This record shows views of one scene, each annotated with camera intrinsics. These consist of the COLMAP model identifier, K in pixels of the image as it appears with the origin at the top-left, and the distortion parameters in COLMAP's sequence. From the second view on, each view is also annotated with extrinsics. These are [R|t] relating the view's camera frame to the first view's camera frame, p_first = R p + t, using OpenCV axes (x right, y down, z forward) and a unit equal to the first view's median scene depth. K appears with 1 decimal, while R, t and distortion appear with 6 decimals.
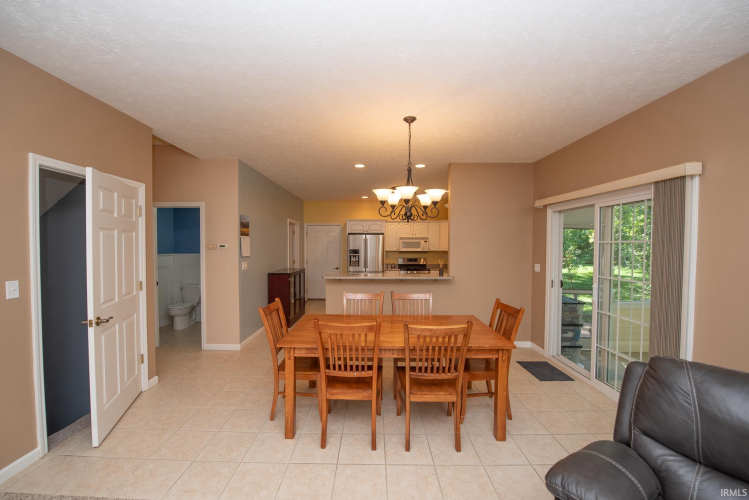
lens RADIAL K [[298.8, 0, 371.0], [0, 298.8, 253.3], [0, 0, 1]] dist [-0.016873, -0.001070]
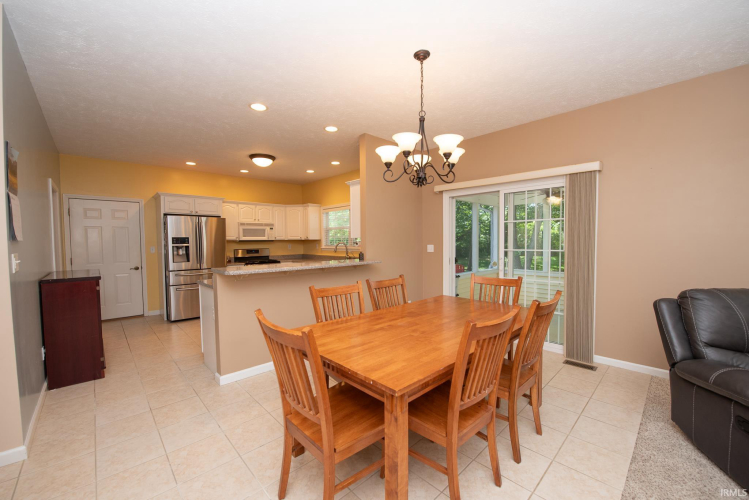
lens RADIAL K [[298.8, 0, 372.4], [0, 298.8, 255.1], [0, 0, 1]] dist [-0.016873, -0.001070]
pose [[0.724011, -0.040054, 0.688624, -0.351829], [0.028694, 0.999197, 0.027951, 0.036076], [-0.689191, -0.000477, 0.724580, 0.352236]]
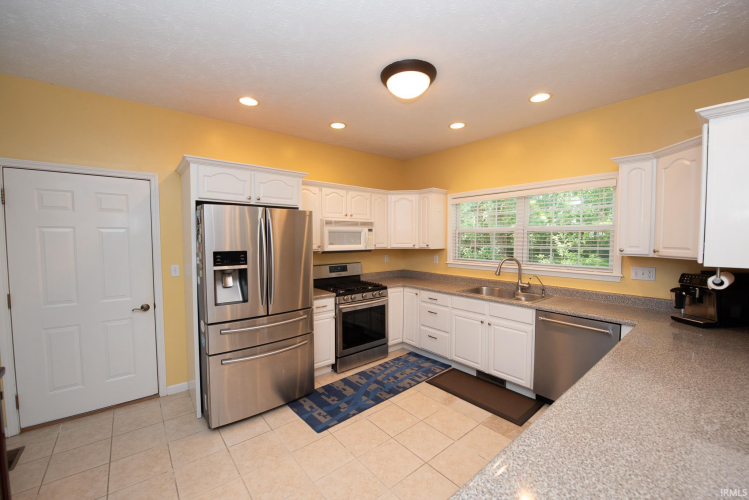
lens RADIAL K [[298.8, 0, 372.4], [0, 298.8, 254.6], [0, 0, 1]] dist [-0.016873, -0.001070]
pose [[0.769882, -0.038066, 0.637050, -0.241376], [0.020652, 0.999183, 0.034746, -0.029681], [-0.637852, -0.013594, 0.770039, 1.119827]]
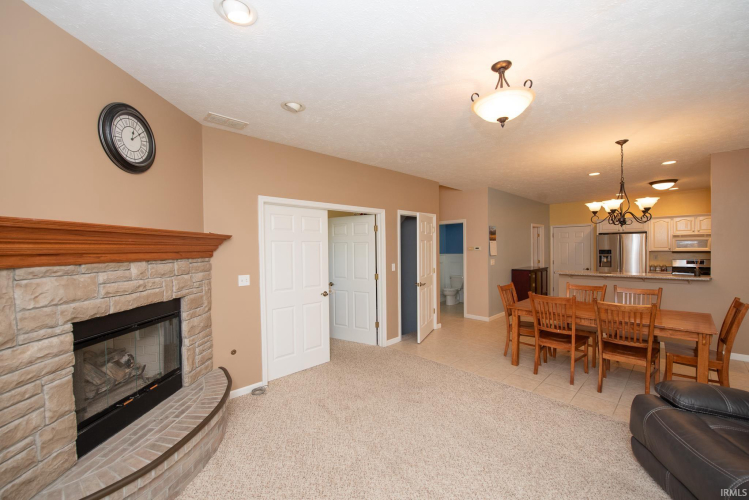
lens RADIAL K [[298.8, 0, 371.8], [0, 298.8, 255.8], [0, 0, 1]] dist [-0.016873, -0.001070]
pose [[0.690991, 0.003701, -0.722854, 0.197337], [-0.002192, 0.999993, 0.003024, 0.009639], [0.722860, -0.000505, 0.690995, -0.379428]]
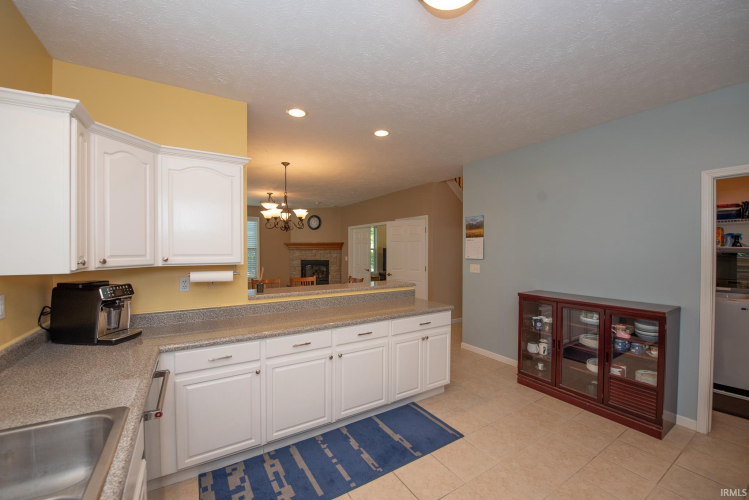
lens RADIAL K [[298.8, 0, 374.6], [0, 298.8, 251.2], [0, 0, 1]] dist [-0.016873, -0.001070]
pose [[-0.841024, 0.002082, -0.540994, 0.382028], [-0.014626, 0.999540, 0.026585, -0.031549], [0.540800, 0.030271, -0.840606, 1.684845]]
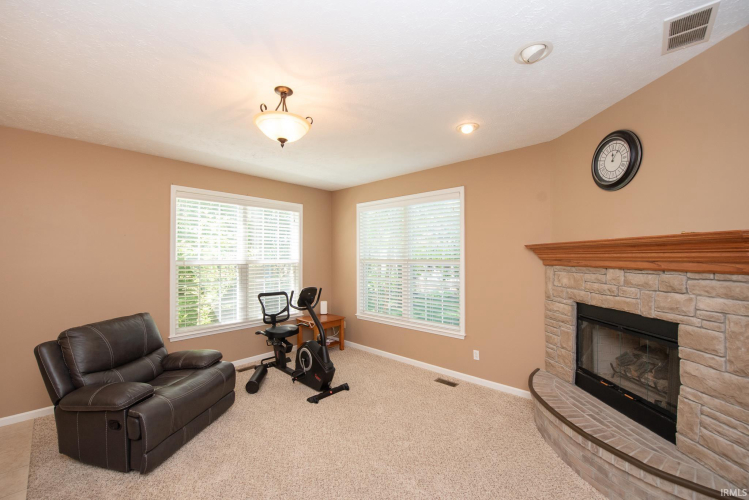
lens RADIAL K [[298.8, 0, 368.4], [0, 298.8, 255.5], [0, 0, 1]] dist [-0.016873, -0.001070]
pose [[-0.736362, 0.000417, 0.676588, -0.436393], [0.017400, 0.999681, 0.018321, -0.019757], [-0.676364, 0.025264, -0.736134, 0.359552]]
